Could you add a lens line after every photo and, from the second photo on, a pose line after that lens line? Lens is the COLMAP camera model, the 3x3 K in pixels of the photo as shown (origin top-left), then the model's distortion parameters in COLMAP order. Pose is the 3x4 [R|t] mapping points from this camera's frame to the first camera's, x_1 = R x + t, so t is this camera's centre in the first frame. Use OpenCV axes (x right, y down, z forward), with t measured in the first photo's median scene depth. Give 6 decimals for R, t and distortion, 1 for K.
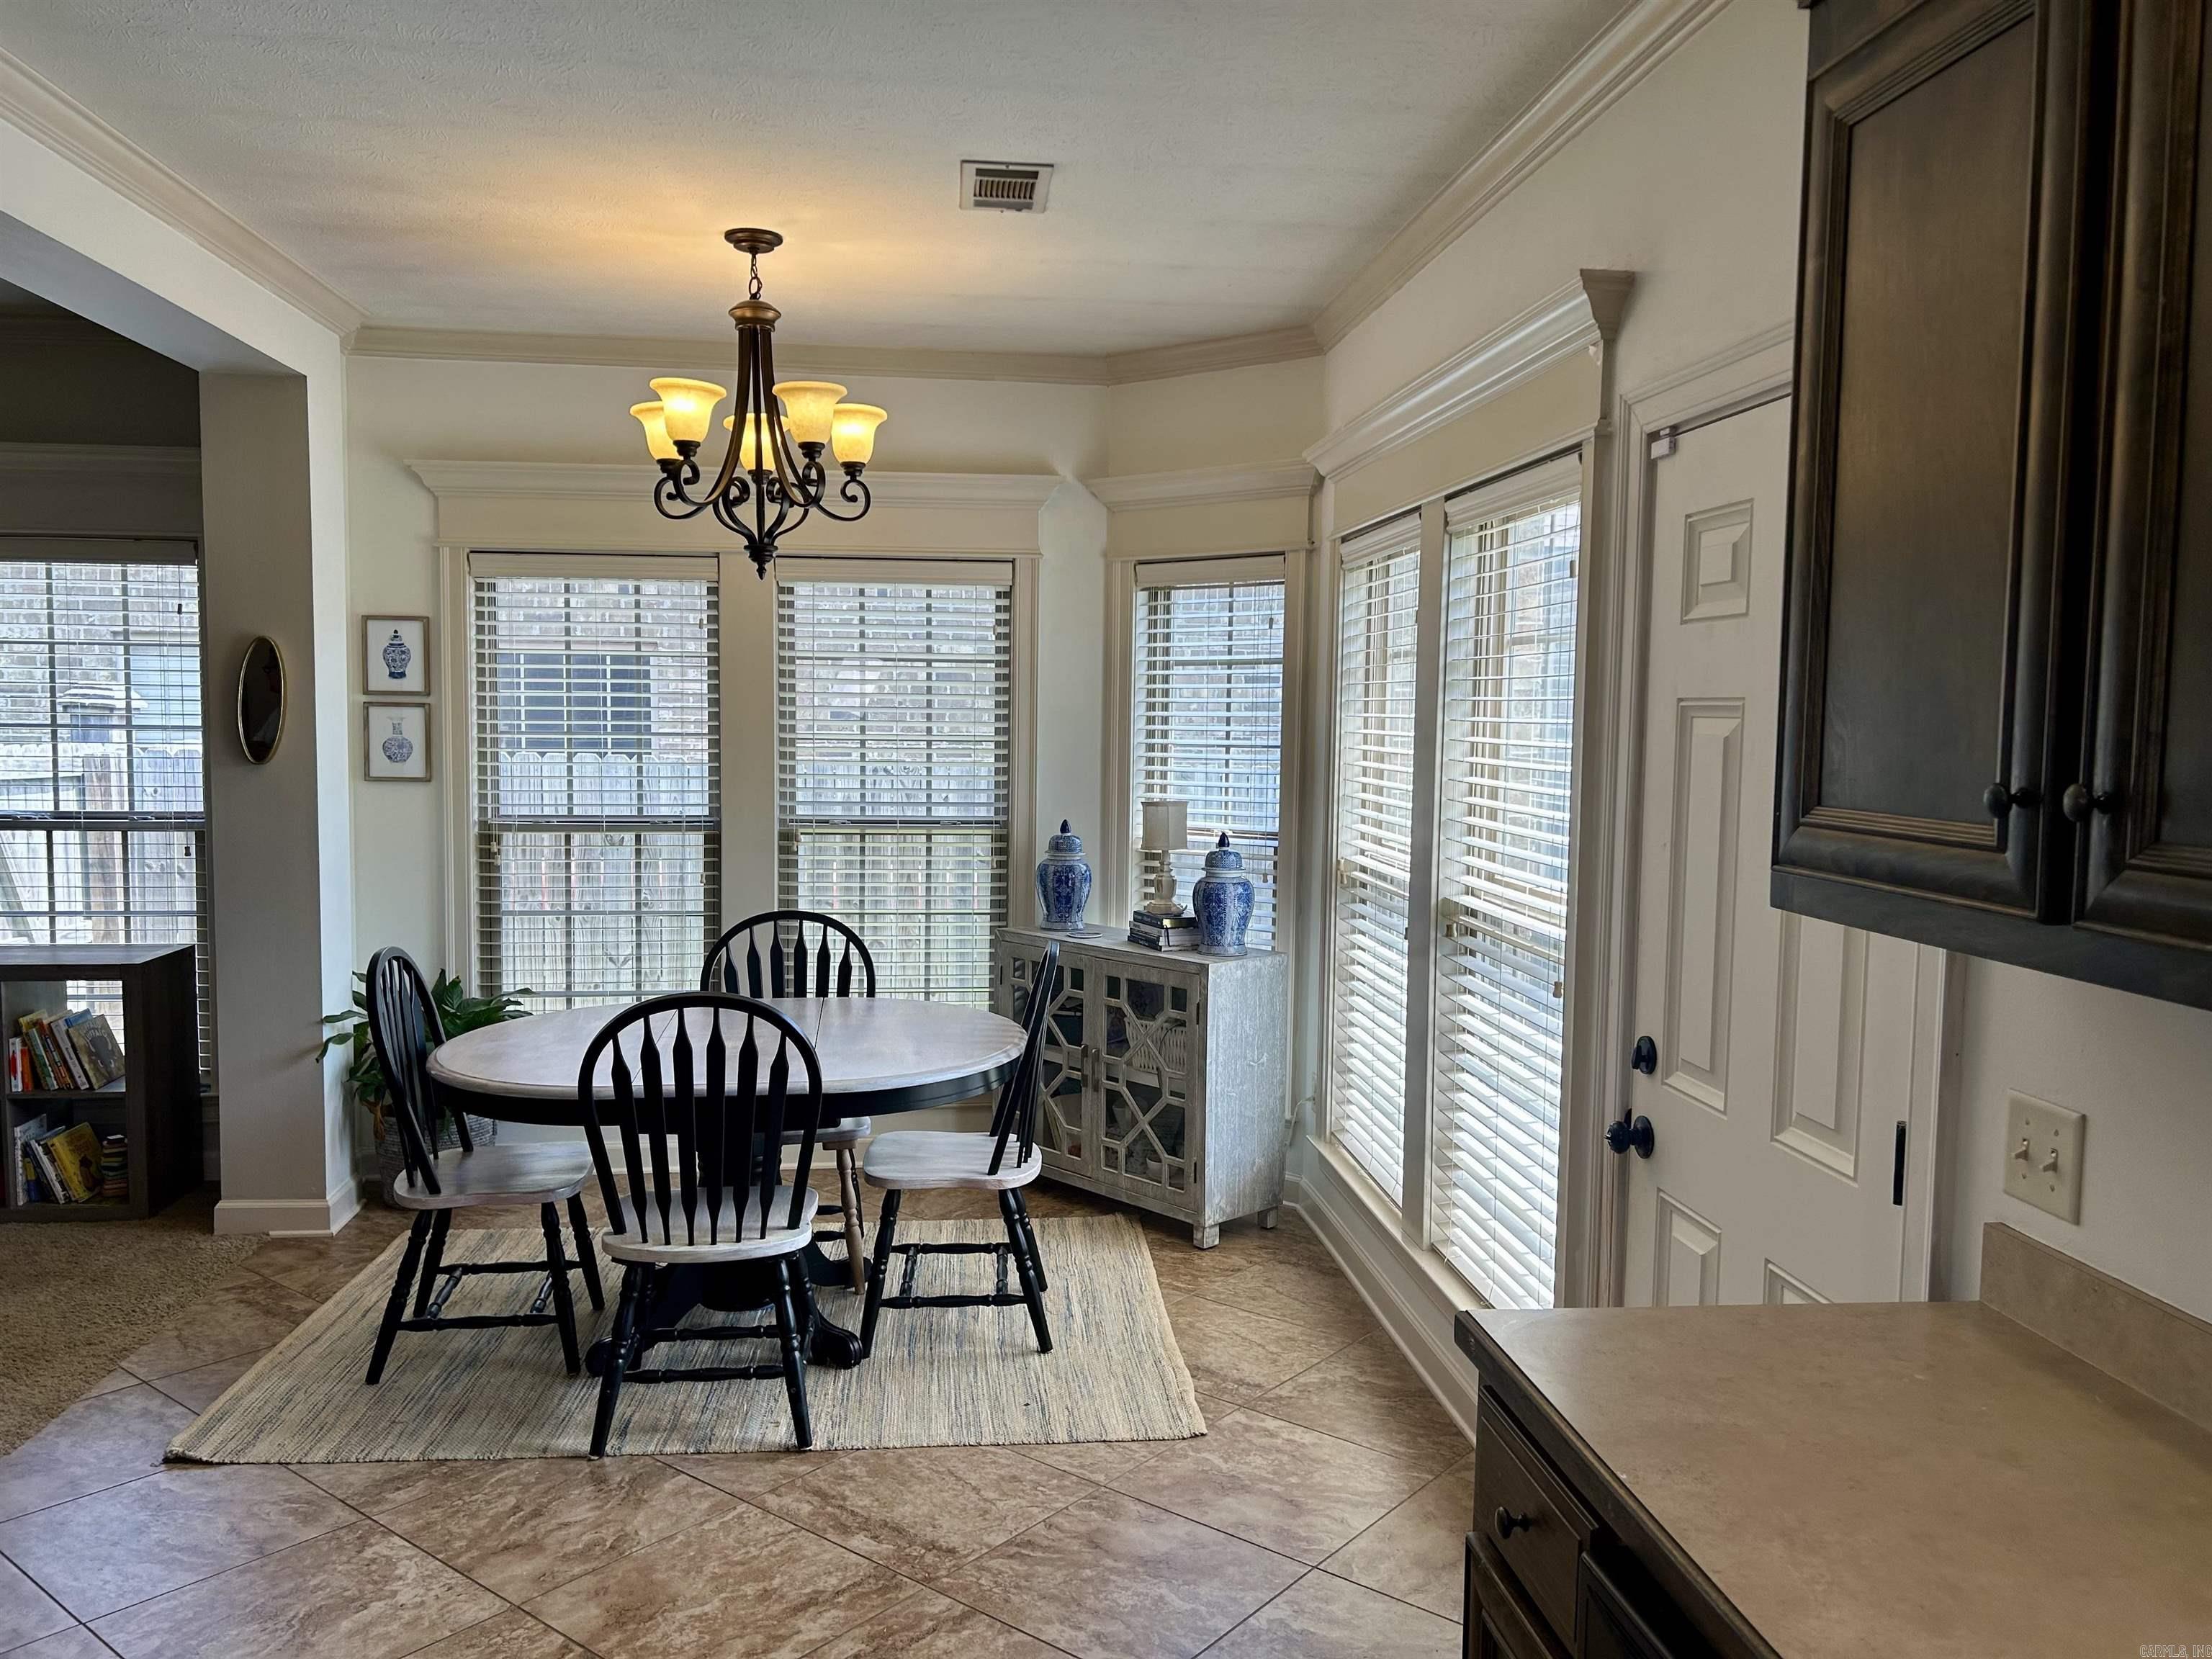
lens RADIAL K [[1635.7, 0, 1106.0], [0, 1635.7, 829.5], [0, 0, 1]] dist [0.054813, -0.081354]
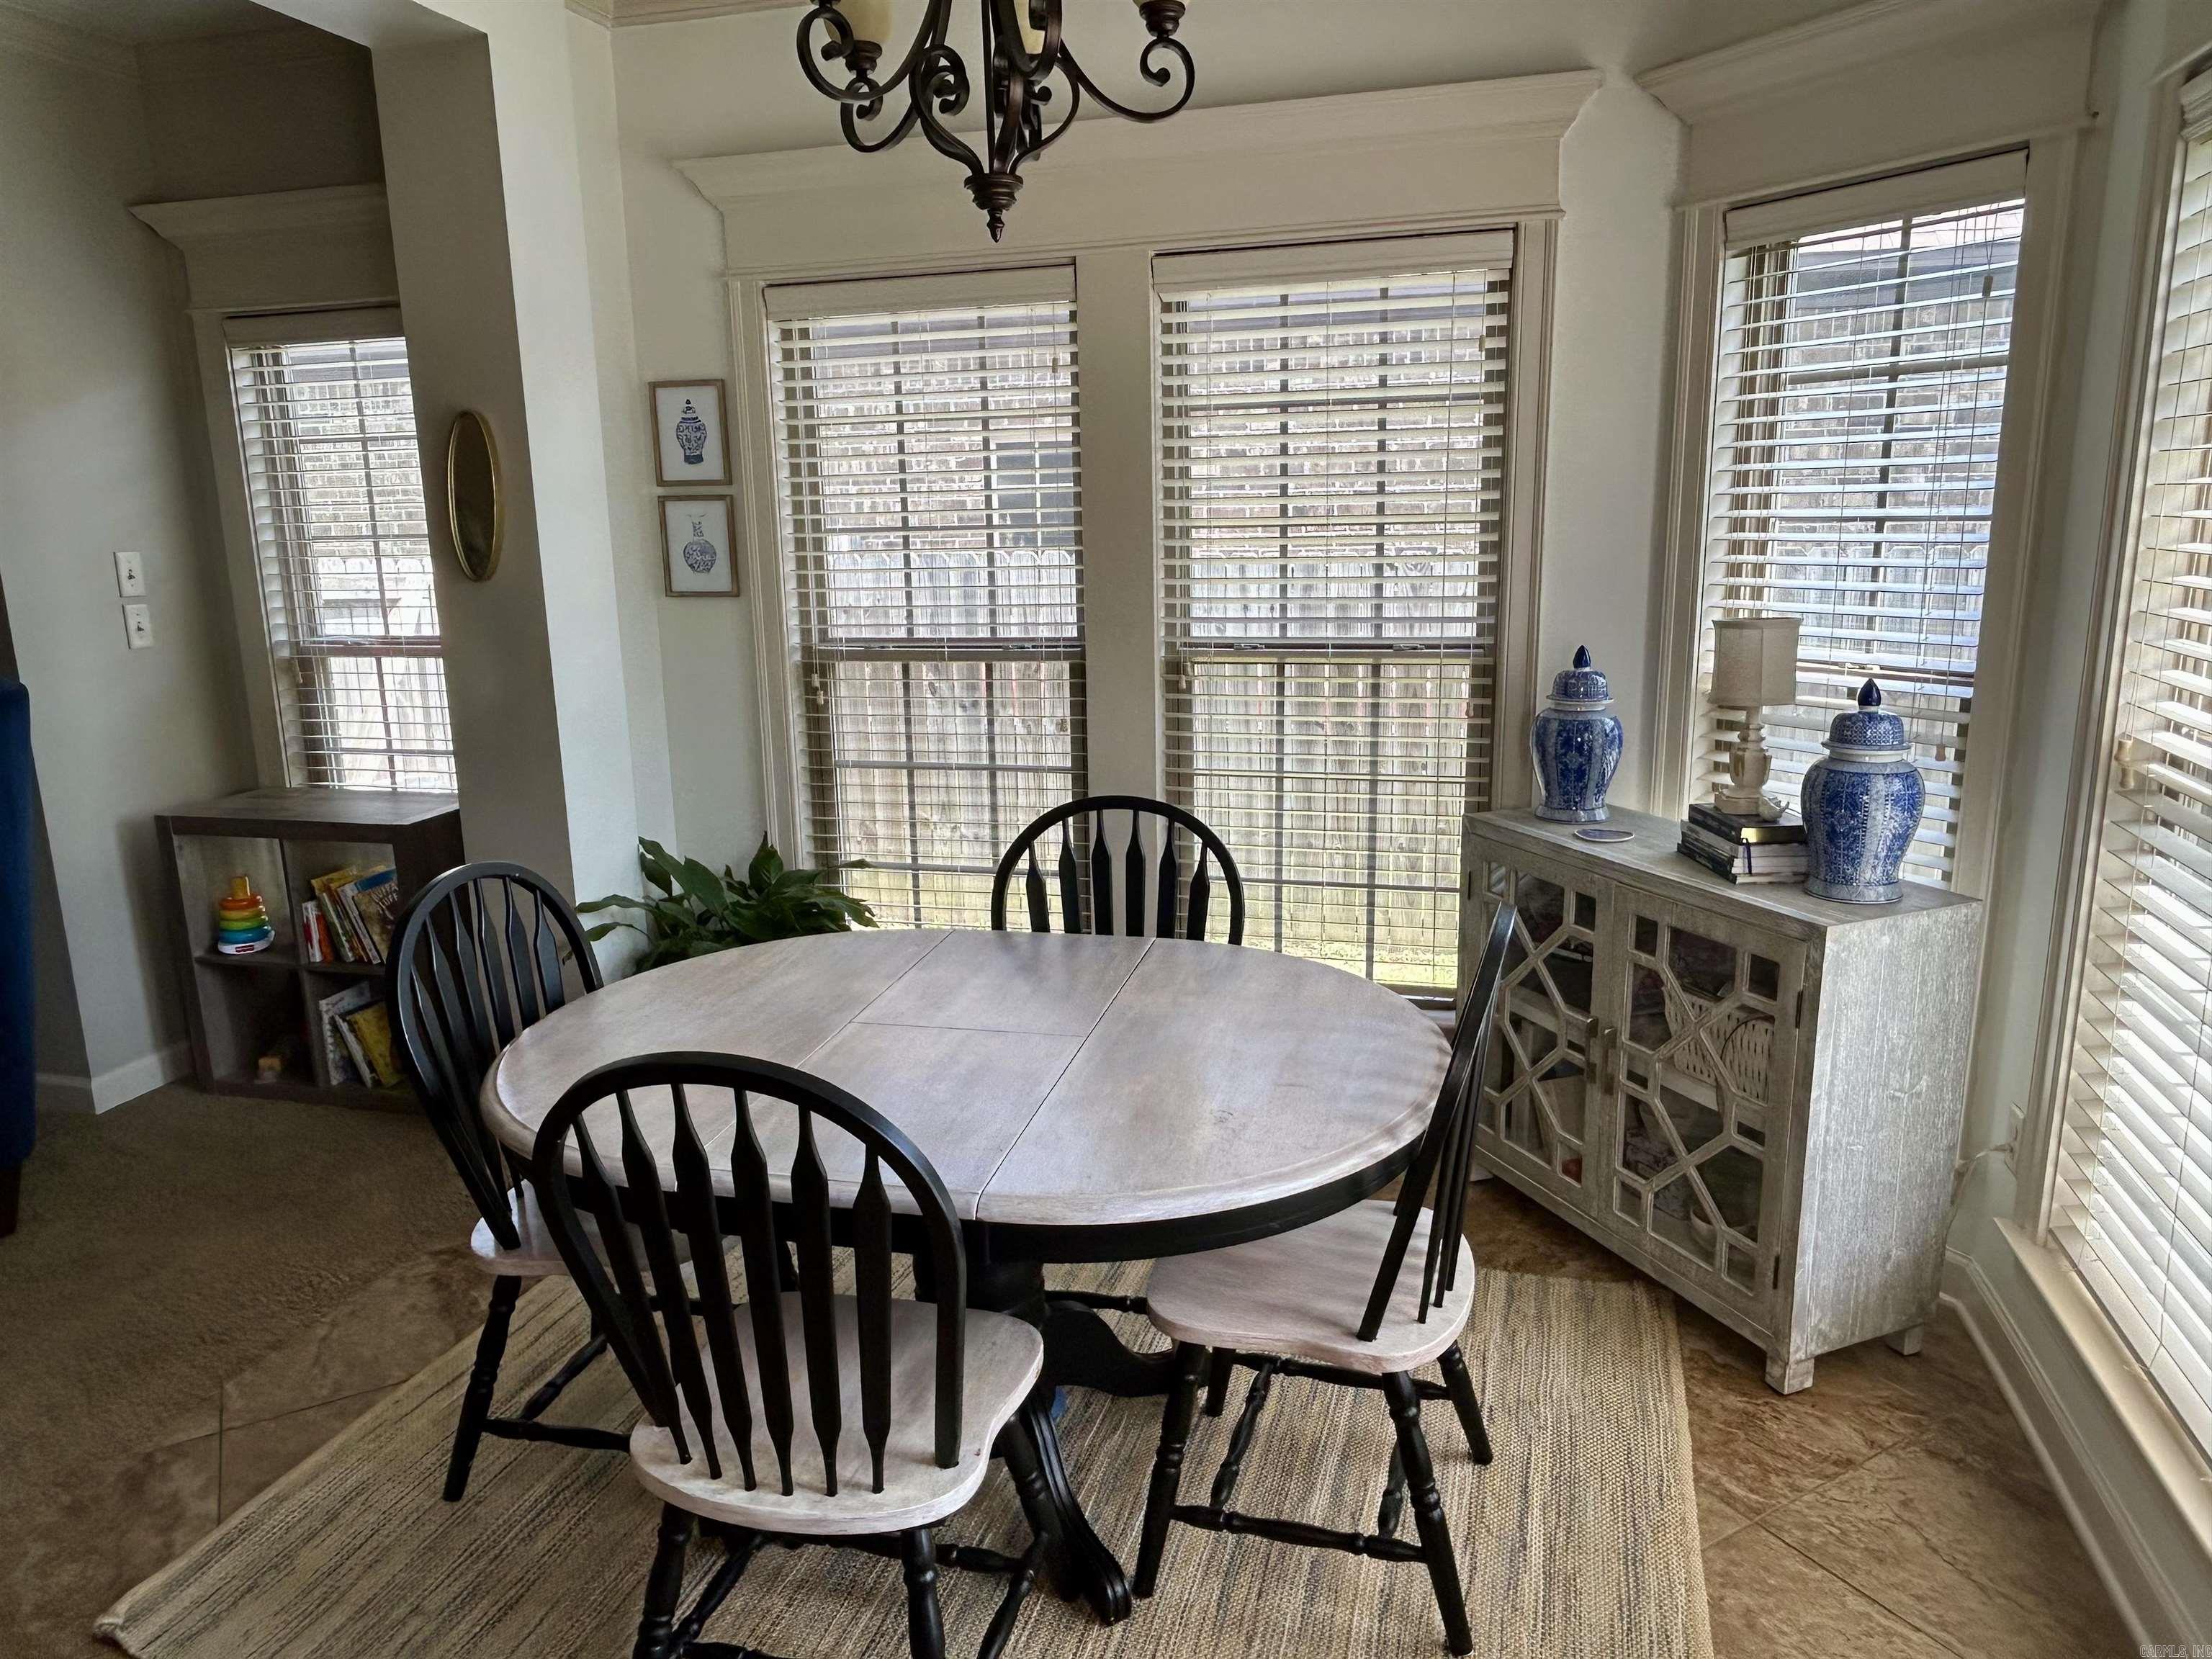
lens RADIAL K [[1490.2, 0, 1100.9], [0, 1490.2, 839.3], [0, 0, 1]] dist [0.025951, -0.067108]
pose [[0.929735, 0.047270, -0.365183, 0.016418], [0.008467, 0.988719, 0.149540, -0.020719], [0.368132, -0.142125, 0.918847, 0.412447]]
